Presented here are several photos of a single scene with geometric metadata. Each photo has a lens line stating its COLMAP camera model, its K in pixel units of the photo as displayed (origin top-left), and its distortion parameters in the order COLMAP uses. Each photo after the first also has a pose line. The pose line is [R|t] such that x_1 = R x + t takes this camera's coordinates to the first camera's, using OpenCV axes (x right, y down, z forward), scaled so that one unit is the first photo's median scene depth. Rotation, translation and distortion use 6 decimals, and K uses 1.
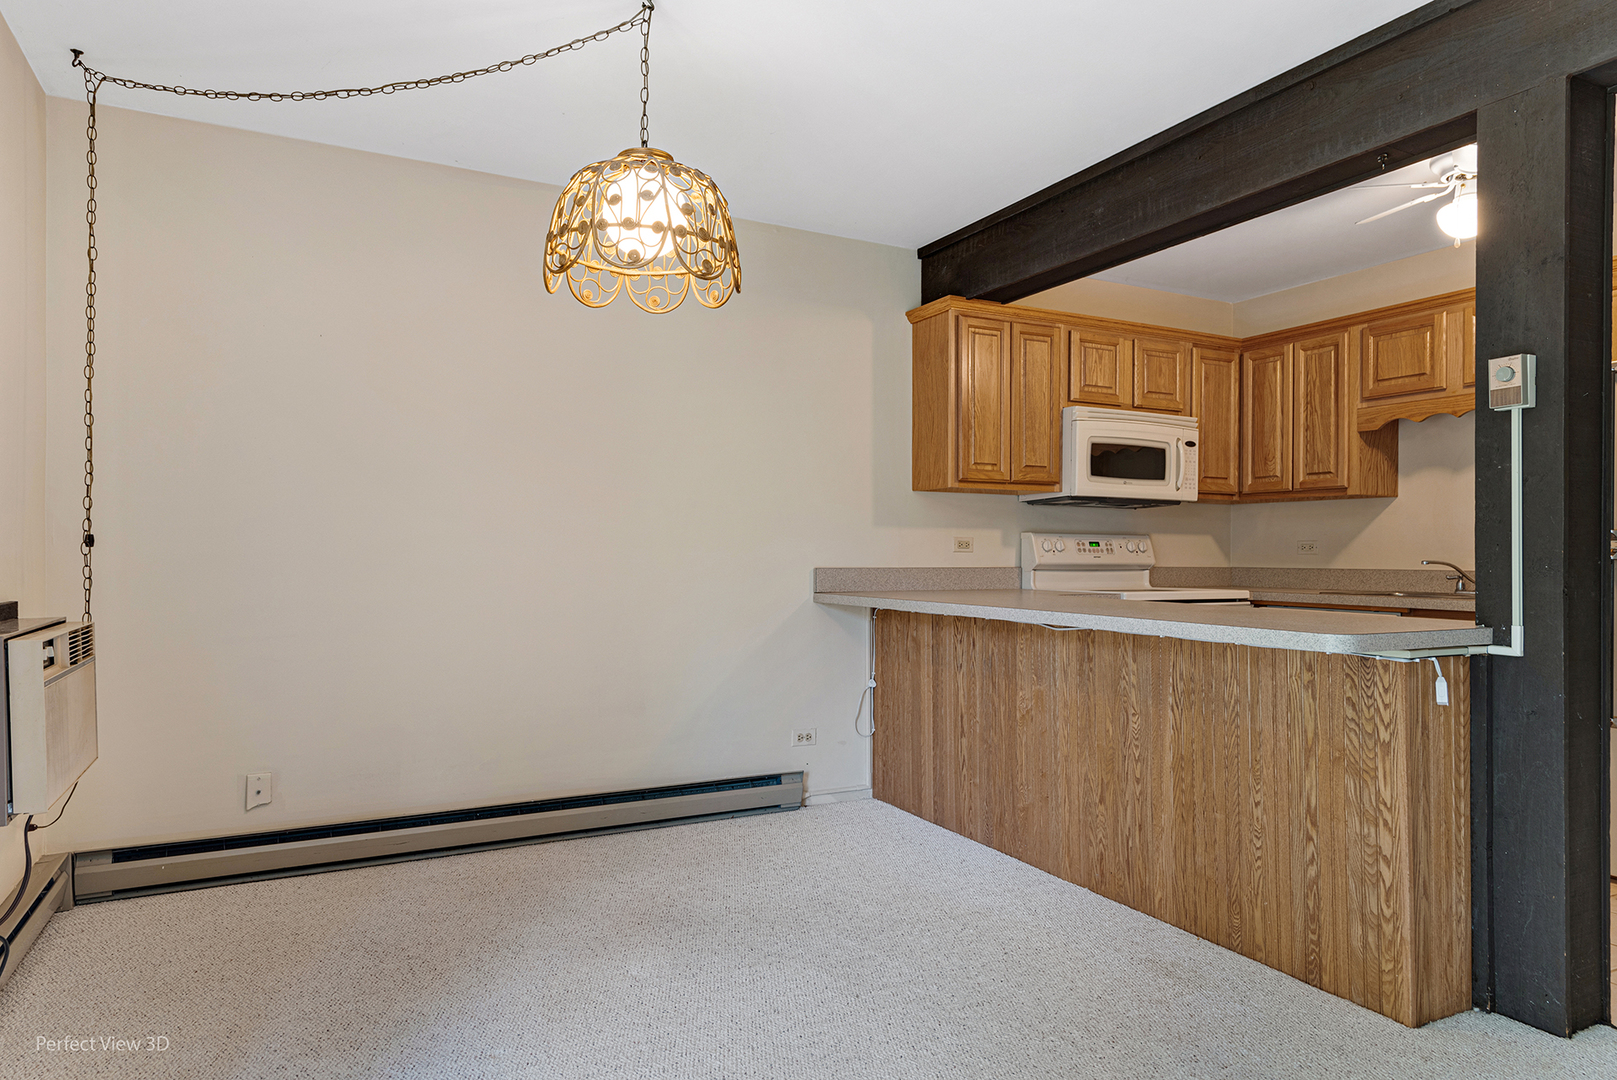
lens RADIAL K [[989.0, 0, 796.0], [0, 989.0, 550.3], [0, 0, 1]] dist [0.019840, -0.010509]
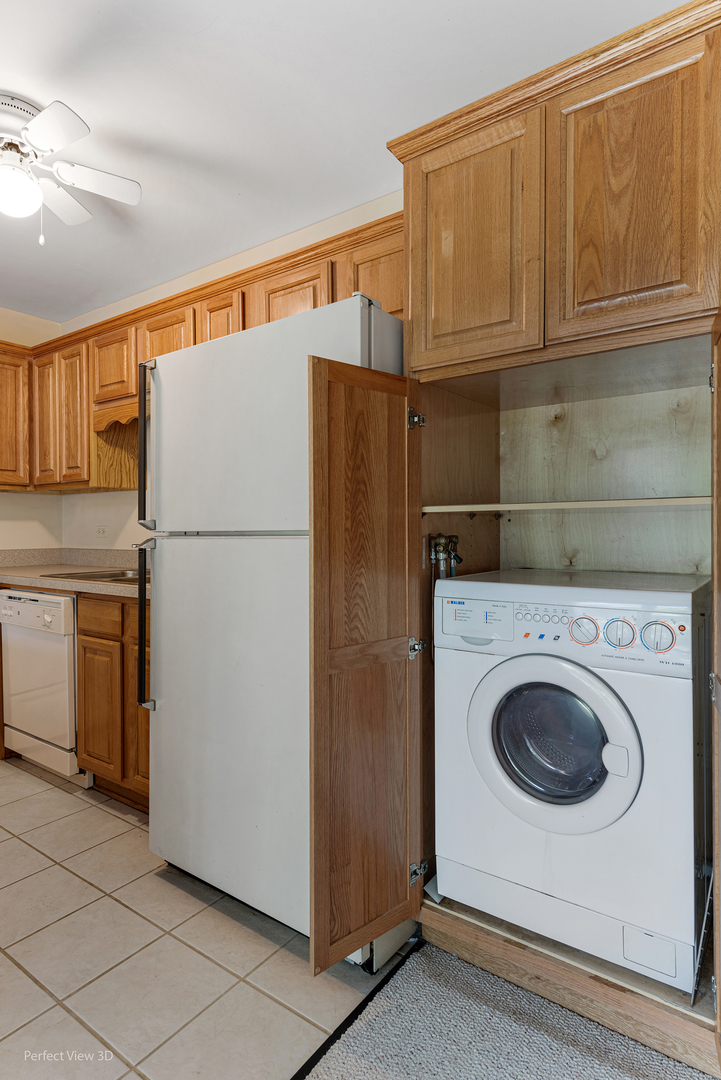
lens RADIAL K [[589.4, 0, 370.4], [0, 589.4, 531.5], [0, 0, 1]] dist [0.016721, -0.007996]
pose [[0.886219, -0.013824, 0.463060, 0.543444], [0.008911, 0.999878, 0.012794, -0.010539], [-0.463181, -0.007212, 0.886235, 0.255902]]
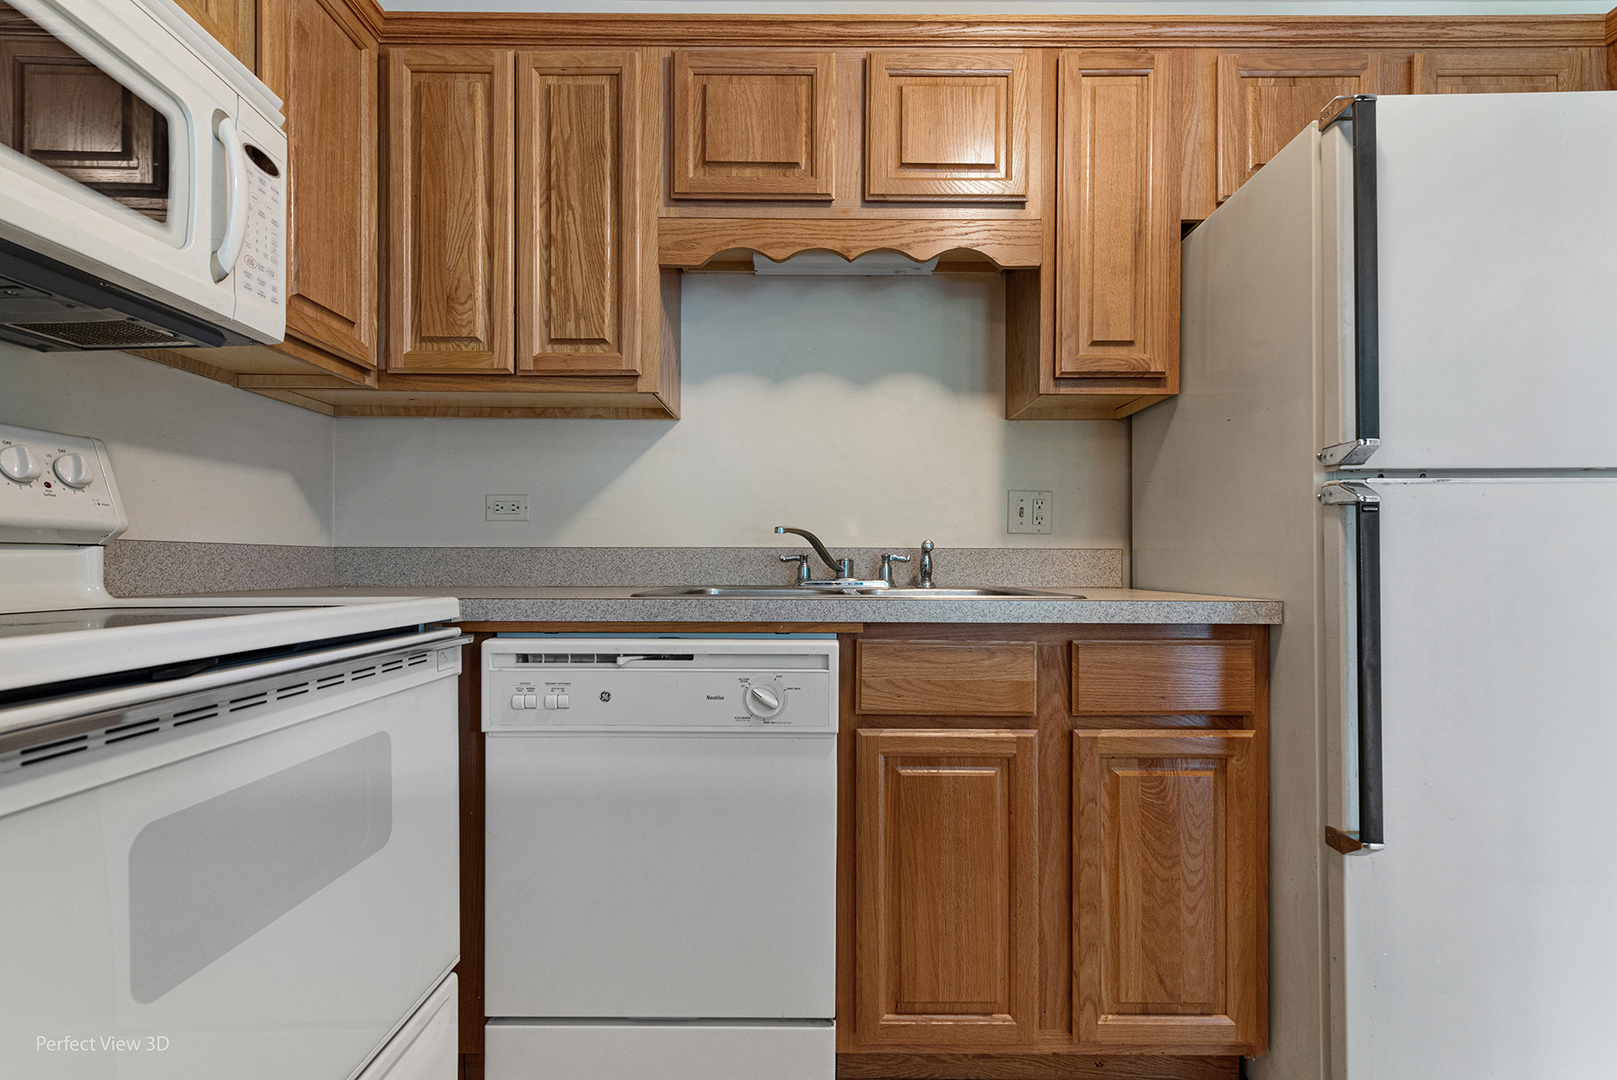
lens RADIAL K [[722.2, 0, 814.8], [0, 722.2, 560.3], [0, 0, 1]] dist [0.015966, -0.005619]
pose [[0.454605, -0.002570, 0.890689, 0.287037], [-0.003701, 0.999982, 0.004774, 0.026094], [-0.890685, -0.005466, 0.454587, 0.786688]]
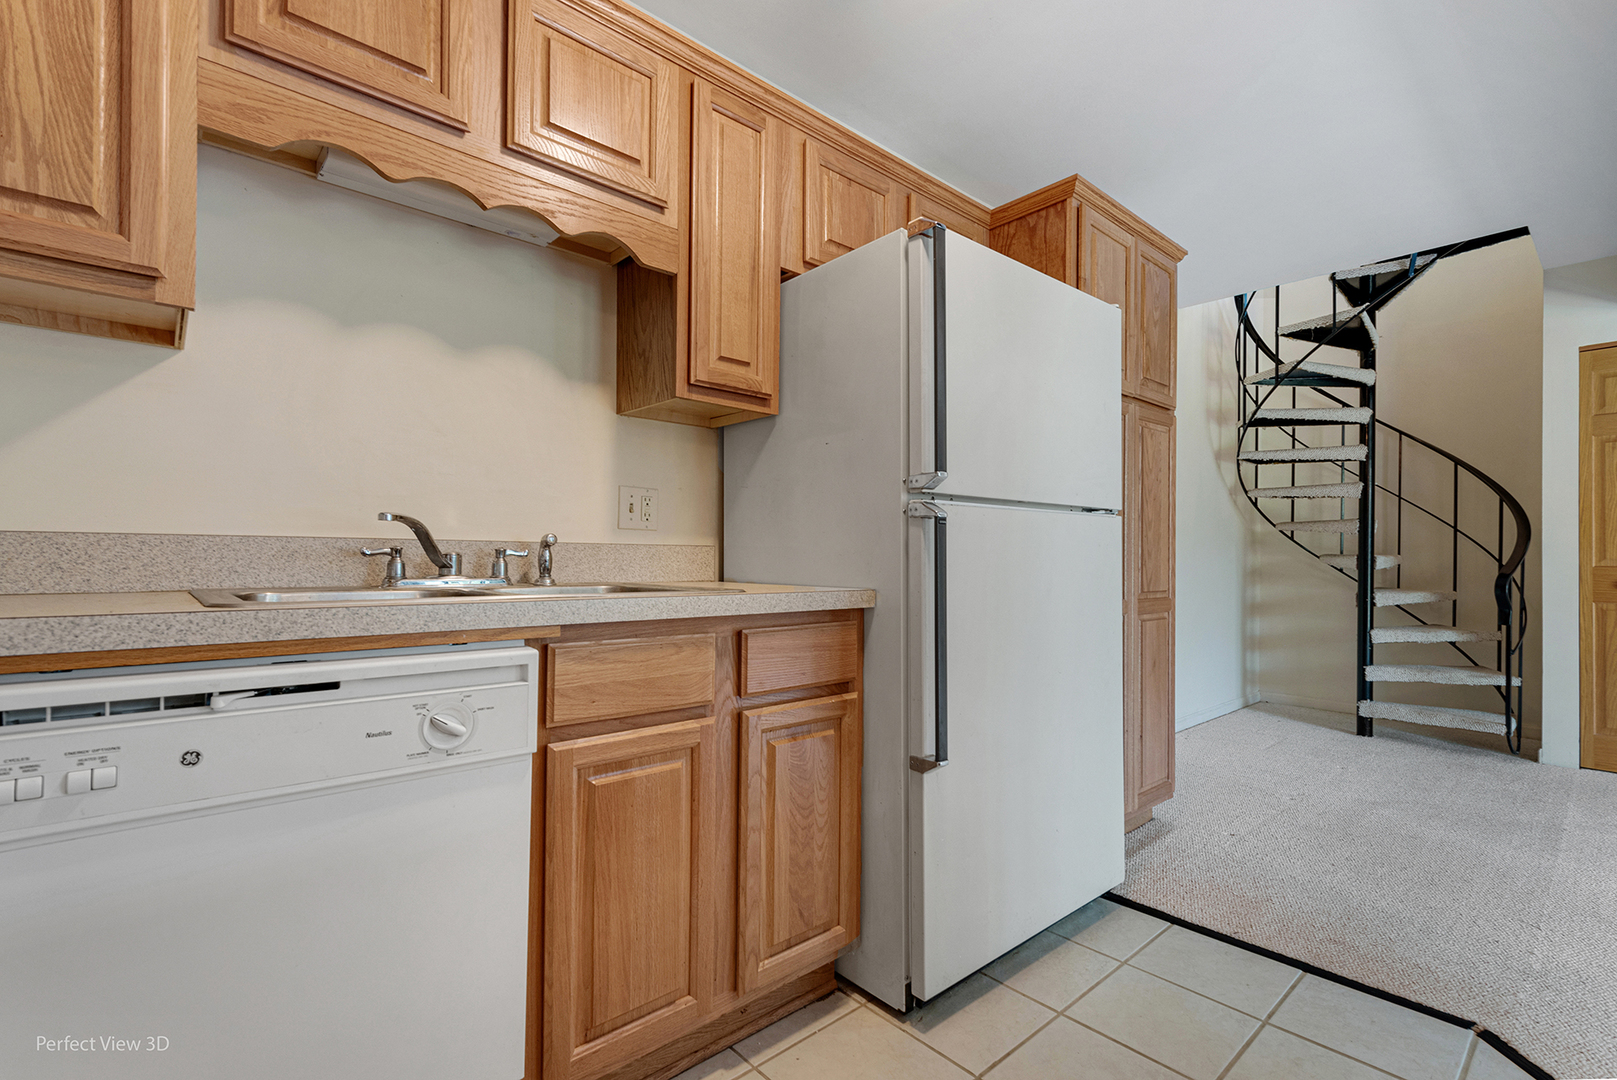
lens RADIAL K [[722.2, 0, 802.4], [0, 722.2, 555.4], [0, 0, 1]] dist [0.015966, -0.005619]
pose [[-0.246723, -0.004859, 0.969074, 0.278241], [-0.014284, 0.999897, 0.001377, 0.025490], [-0.968981, -0.013502, -0.246767, 0.881138]]
